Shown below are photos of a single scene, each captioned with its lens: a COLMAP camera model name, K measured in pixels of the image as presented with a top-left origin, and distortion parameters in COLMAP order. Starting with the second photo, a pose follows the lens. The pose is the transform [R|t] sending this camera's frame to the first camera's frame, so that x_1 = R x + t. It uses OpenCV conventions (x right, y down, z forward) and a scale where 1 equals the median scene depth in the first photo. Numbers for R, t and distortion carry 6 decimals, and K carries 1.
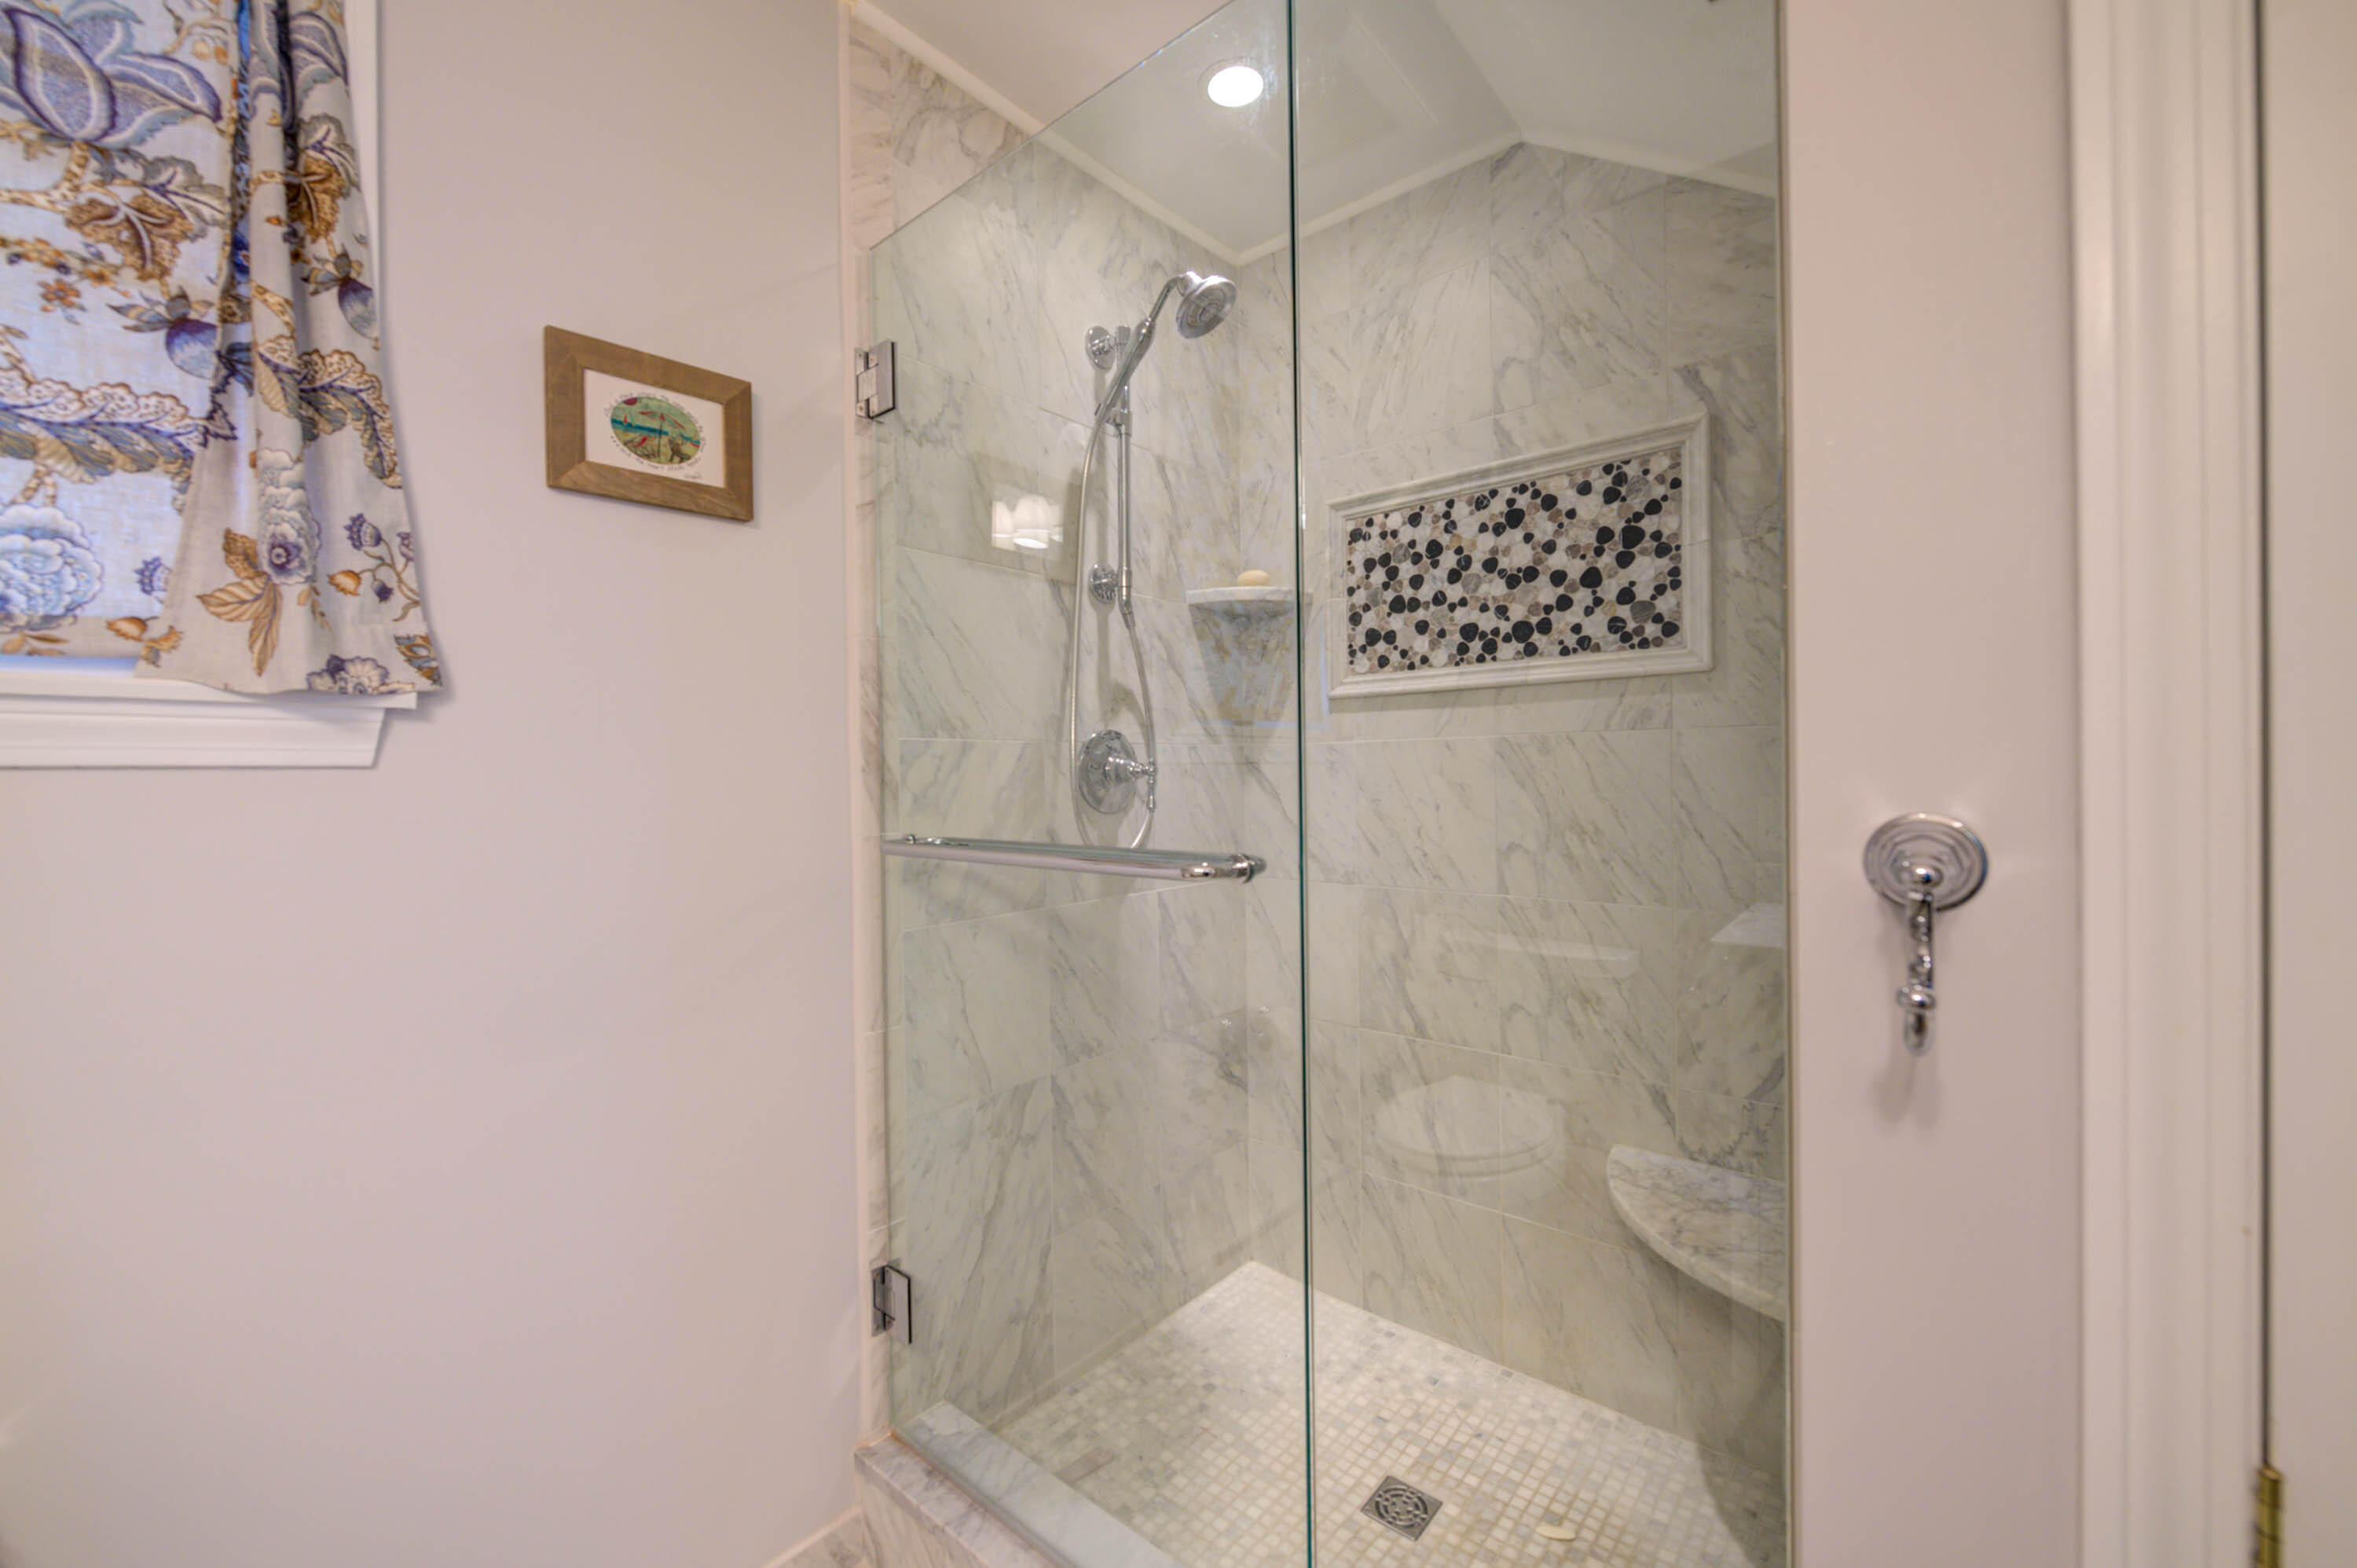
lens RADIAL K [[929.3, 0, 1170.9], [0, 929.3, 782.0], [0, 0, 1]] dist [0.000266, -0.001805]
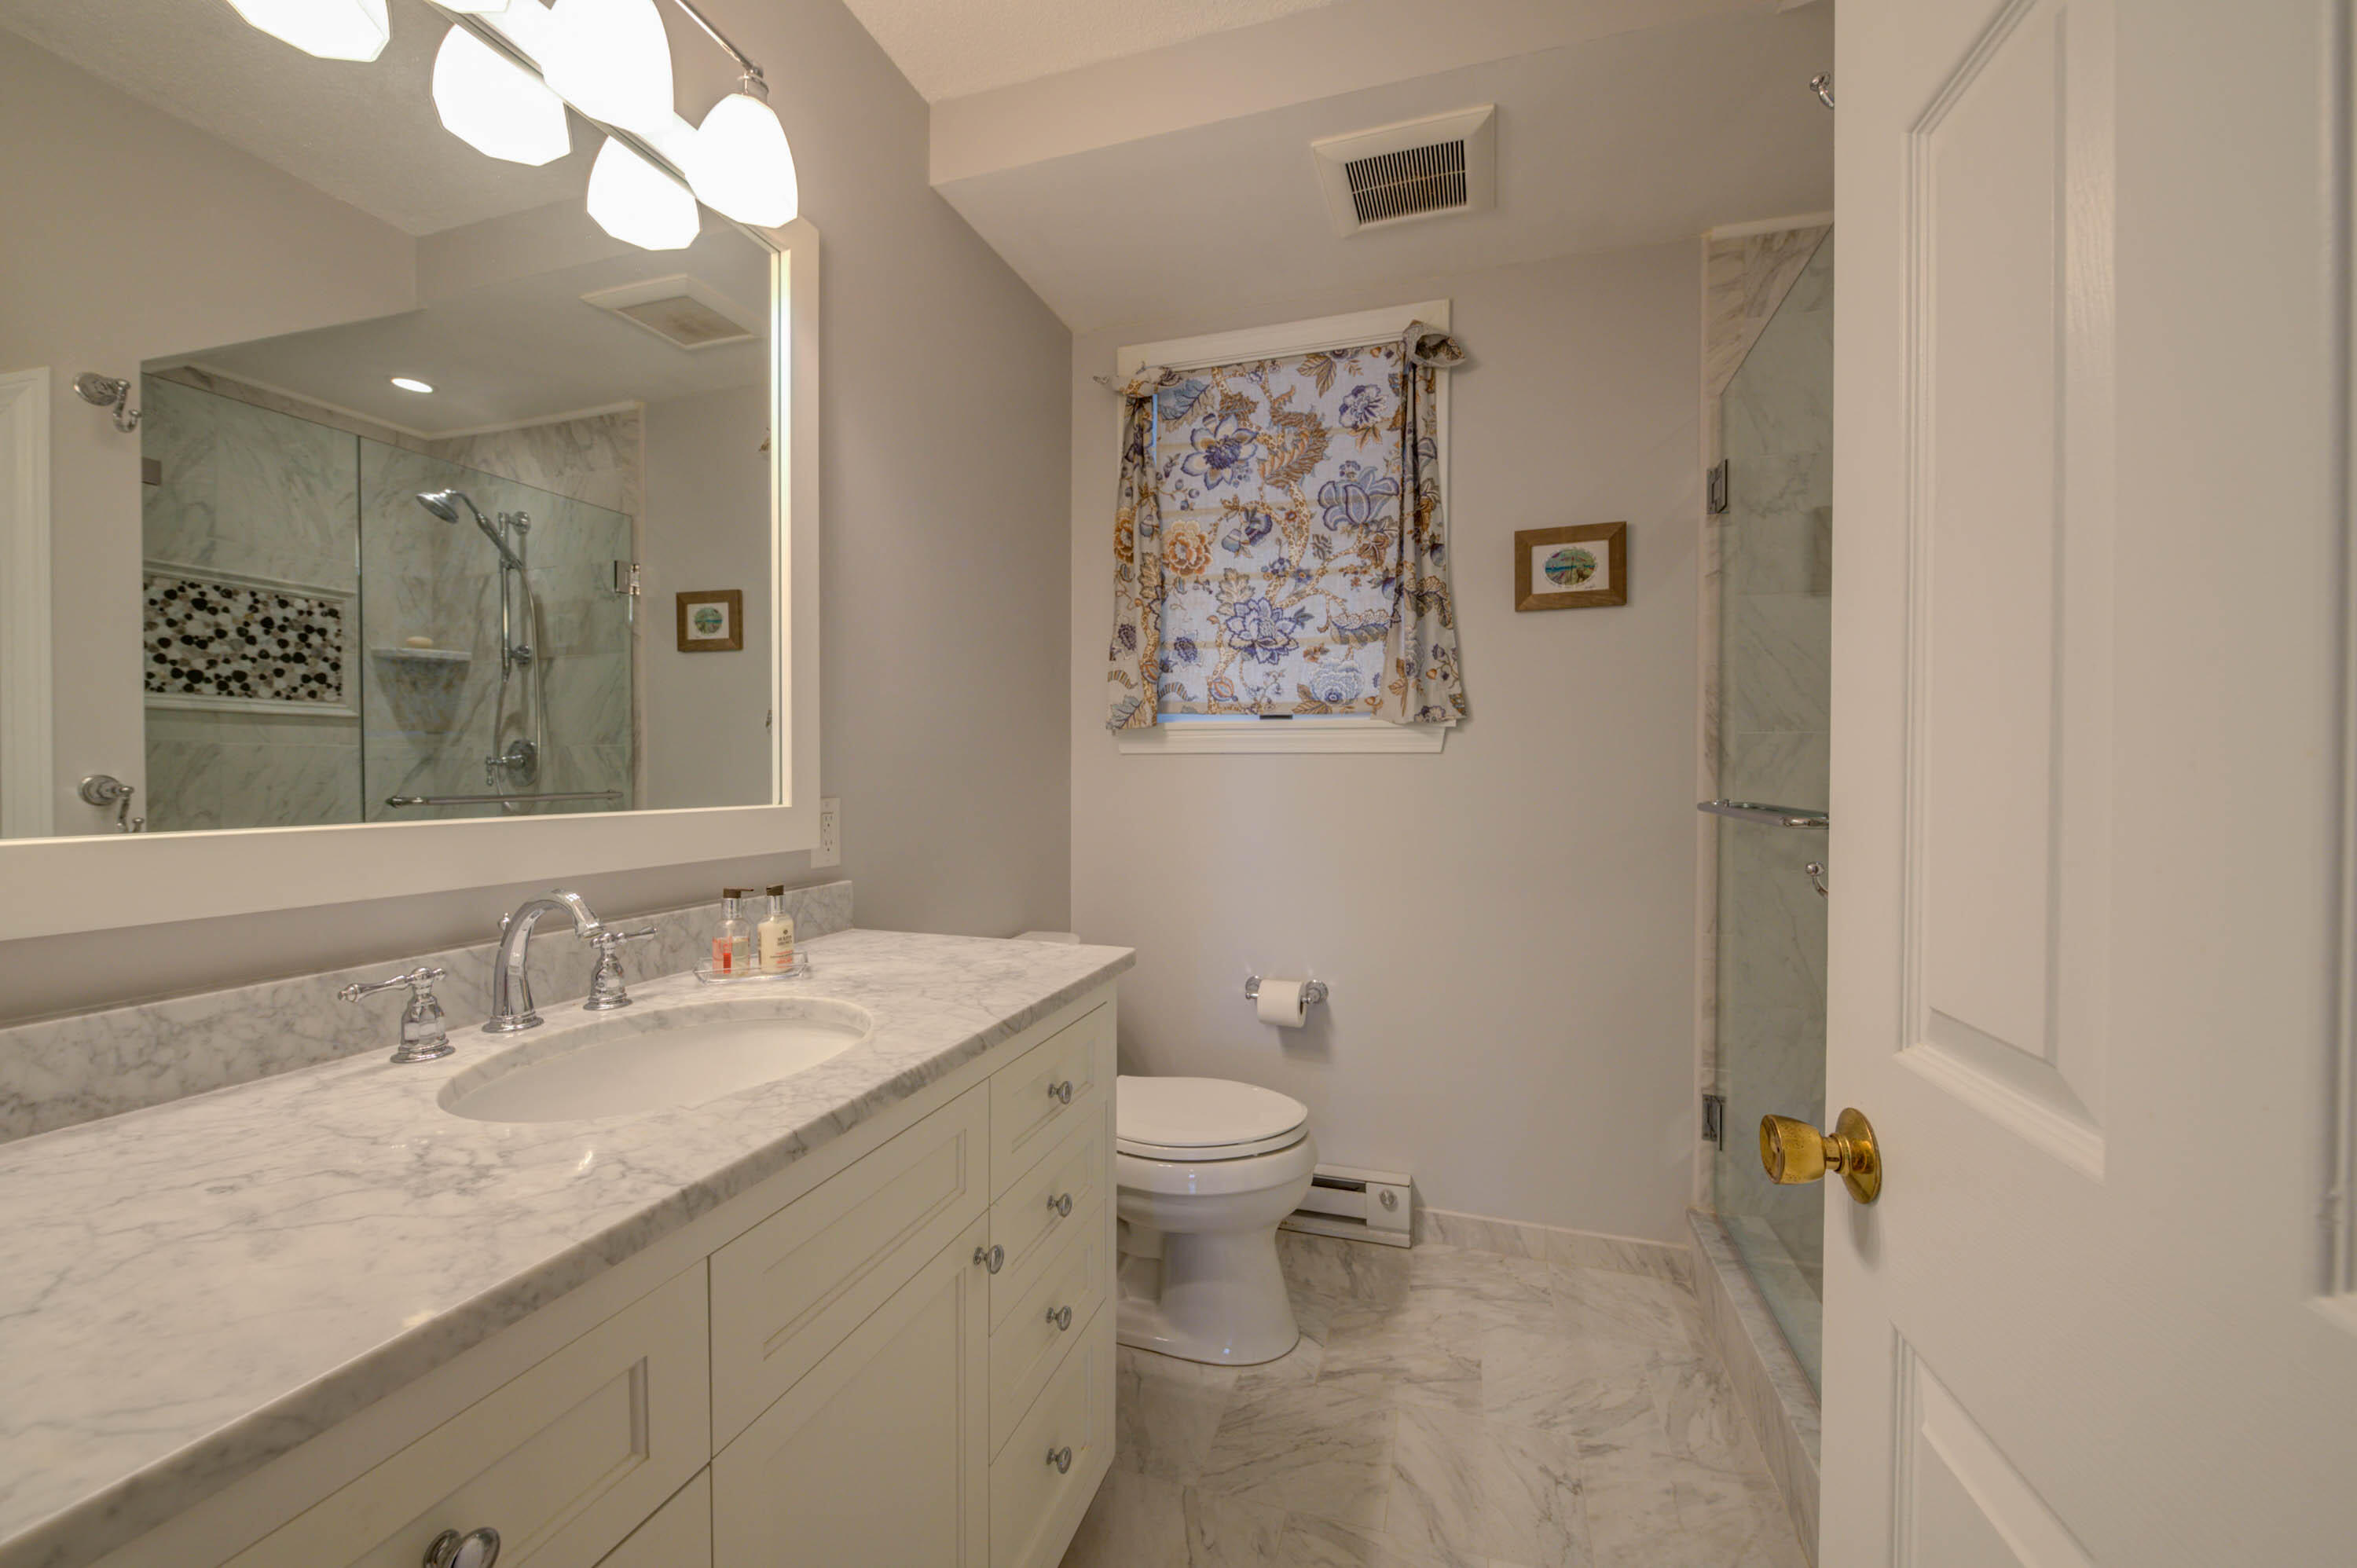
lens RADIAL K [[929.3, 0, 1178.4], [0, 929.3, 776.6], [0, 0, 1]] dist [0.000266, -0.001805]
pose [[0.400870, 0.022403, -0.915861, 0.999903], [-0.014965, 0.999728, 0.017904, 0.011213], [0.916013, 0.006529, 0.401096, -0.520520]]
